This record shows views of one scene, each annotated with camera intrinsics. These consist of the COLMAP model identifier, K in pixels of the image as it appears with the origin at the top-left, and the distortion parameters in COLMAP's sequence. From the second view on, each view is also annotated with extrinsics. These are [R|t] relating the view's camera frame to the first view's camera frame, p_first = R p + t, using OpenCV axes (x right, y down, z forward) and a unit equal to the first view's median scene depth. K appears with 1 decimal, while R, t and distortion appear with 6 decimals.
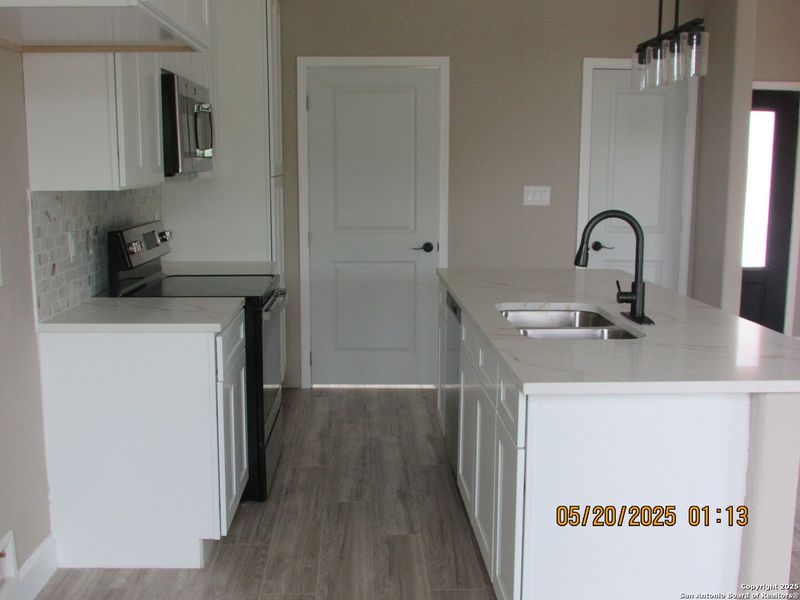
lens RADIAL K [[888.9, 0, 399.6], [0, 888.9, 299.0], [0, 0, 1]] dist [-0.050849, 0.000000]
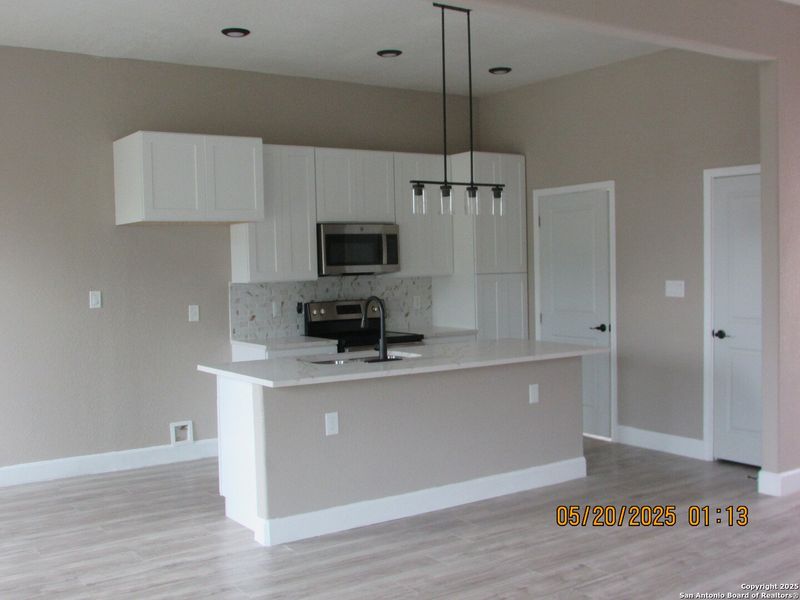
lens RADIAL K [[888.9, 0, 398.2], [0, 888.9, 300.8], [0, 0, 1]] dist [-0.050849, 0.000000]
pose [[0.535847, 0.022097, -0.844026, 0.960524], [-0.105773, 0.993539, -0.041141, -0.013666], [0.837664, 0.111321, 0.534722, 0.069260]]
